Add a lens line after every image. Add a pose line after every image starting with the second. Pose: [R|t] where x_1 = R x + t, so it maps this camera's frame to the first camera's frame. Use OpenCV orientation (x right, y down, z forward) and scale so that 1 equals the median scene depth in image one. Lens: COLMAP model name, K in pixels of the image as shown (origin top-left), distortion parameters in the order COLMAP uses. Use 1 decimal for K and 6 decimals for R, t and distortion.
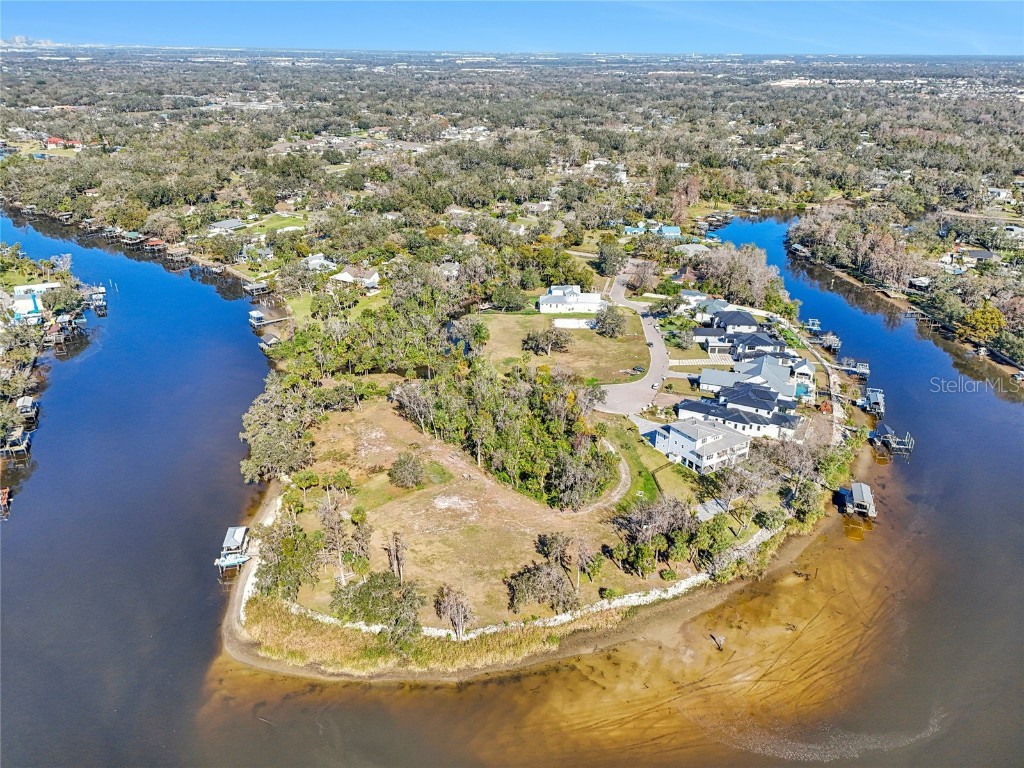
lens RADIAL K [[769.9, 0, 511.1], [0, 769.9, 361.1], [0, 0, 1]] dist [0.067521, -0.056532]
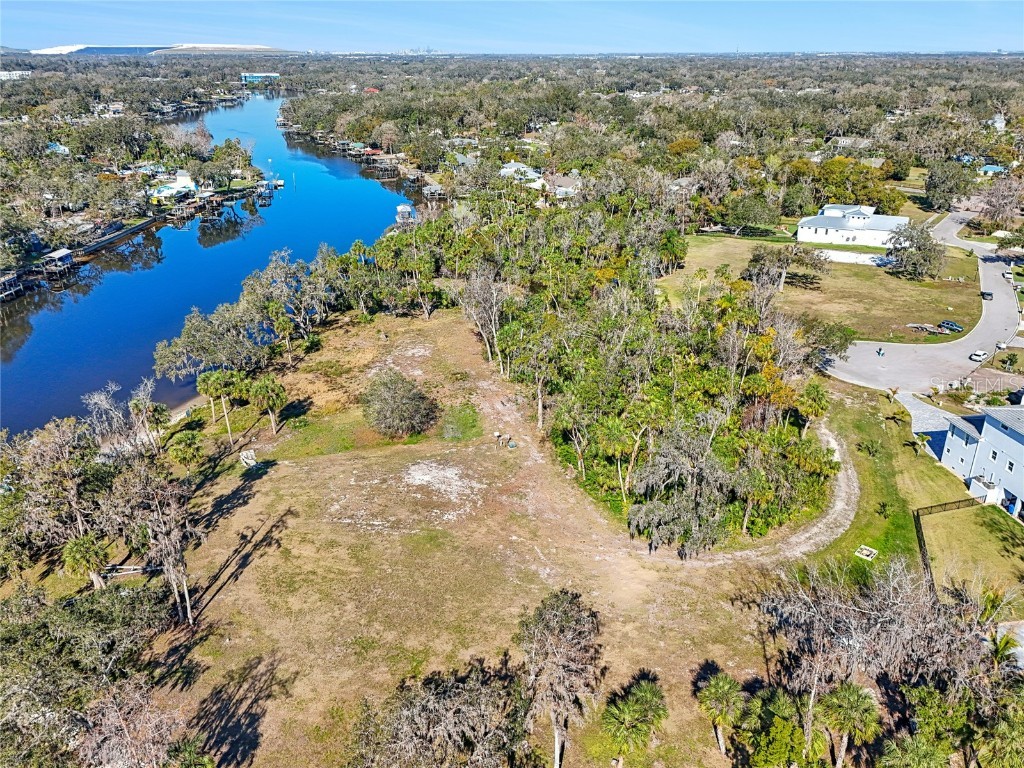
lens RADIAL K [[769.9, 0, 512.1], [0, 769.9, 361.6], [0, 0, 1]] dist [0.067521, -0.056532]
pose [[0.912420, 0.143587, -0.383240, 0.127993], [-0.145348, 0.989077, 0.024529, 0.081389], [0.382576, 0.033322, 0.923323, 0.501062]]
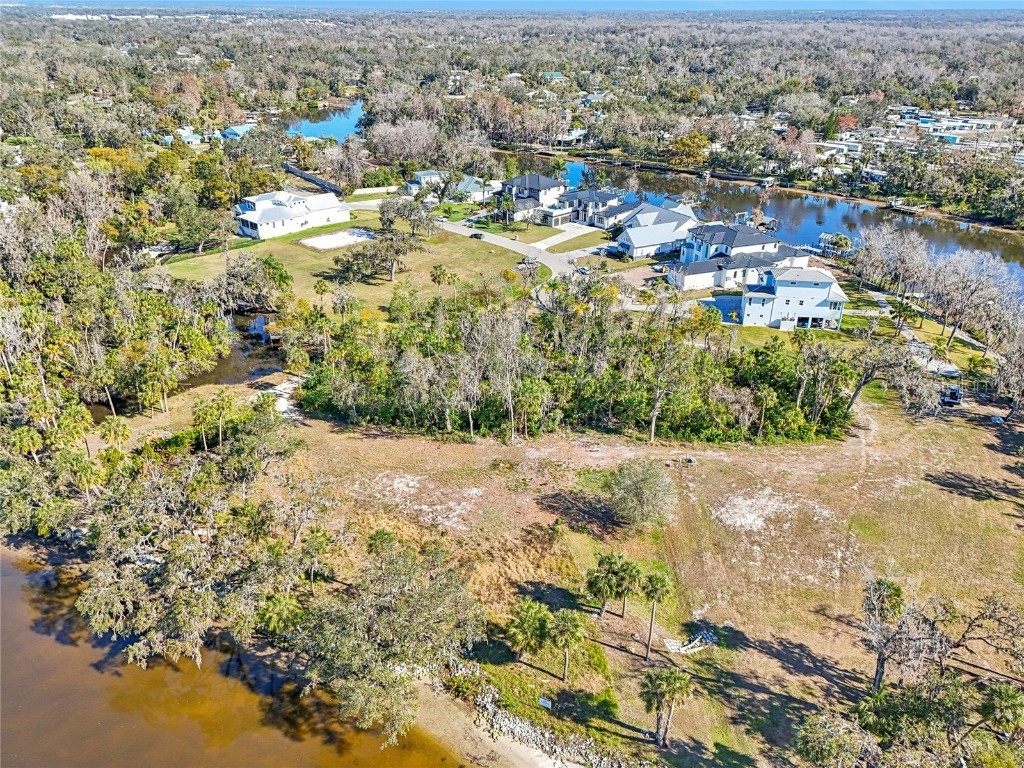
lens RADIAL K [[769.9, 0, 511.9], [0, 769.9, 389.0], [0, 0, 1]] dist [0.067521, -0.056532]
pose [[0.656336, -0.335708, 0.675665, -0.435543], [0.280020, 0.939976, 0.195023, -0.025583], [-0.700579, 0.061199, 0.710945, 0.669373]]
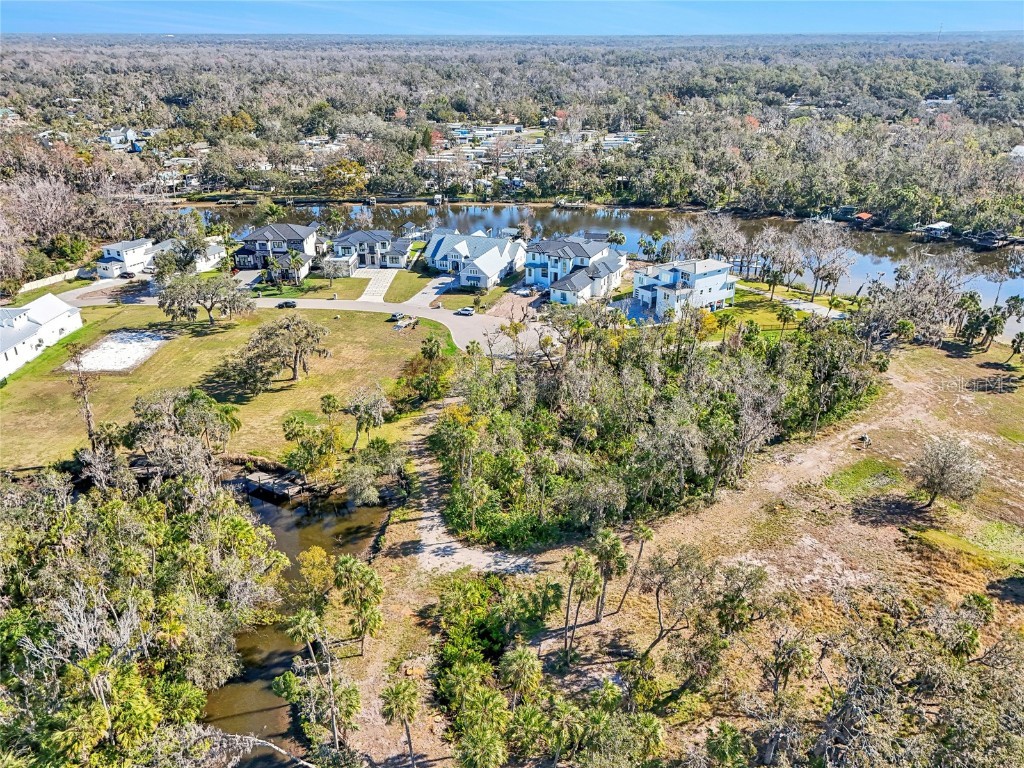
lens RADIAL K [[769.9, 0, 514.6], [0, 769.9, 398.6], [0, 0, 1]] dist [0.067521, -0.056532]
pose [[-0.020081, -0.432734, 0.901298, -0.509223], [0.375573, 0.832192, 0.407923, -0.185276], [-0.926575, 0.346695, 0.145812, 1.074210]]
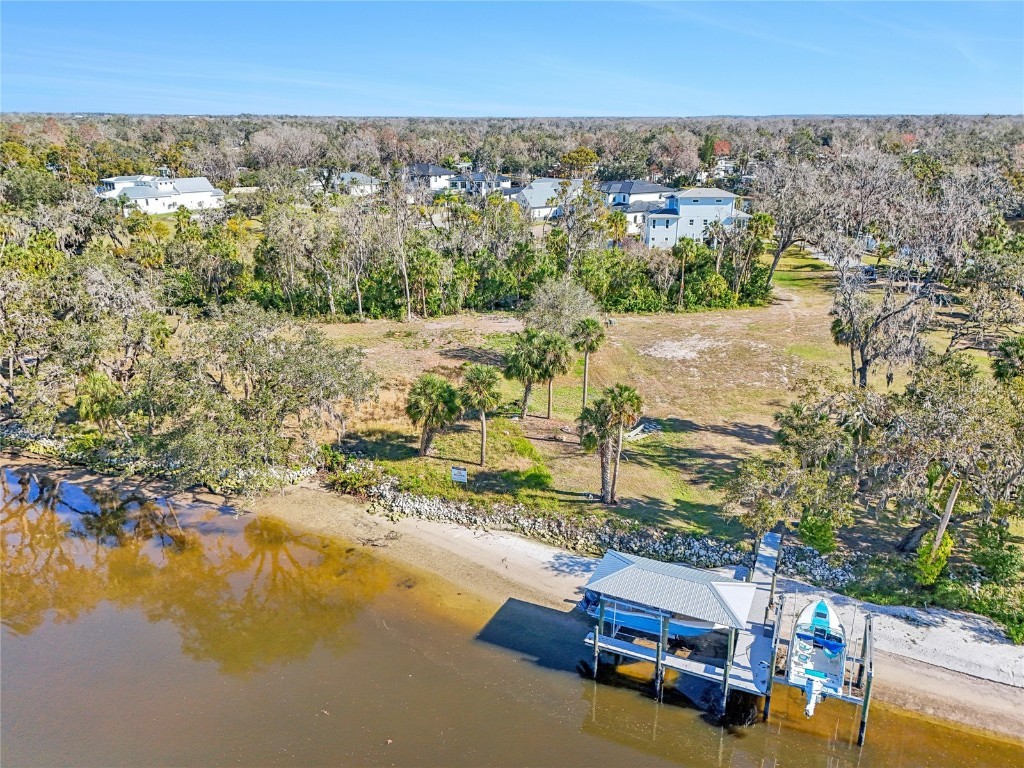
lens RADIAL K [[769.9, 0, 514.1], [0, 769.9, 391.8], [0, 0, 1]] dist [0.067521, -0.056532]
pose [[0.544336, -0.284376, 0.789195, -0.431006], [0.312380, 0.941840, 0.123920, 0.110009], [-0.778535, 0.179074, 0.601511, 0.727775]]
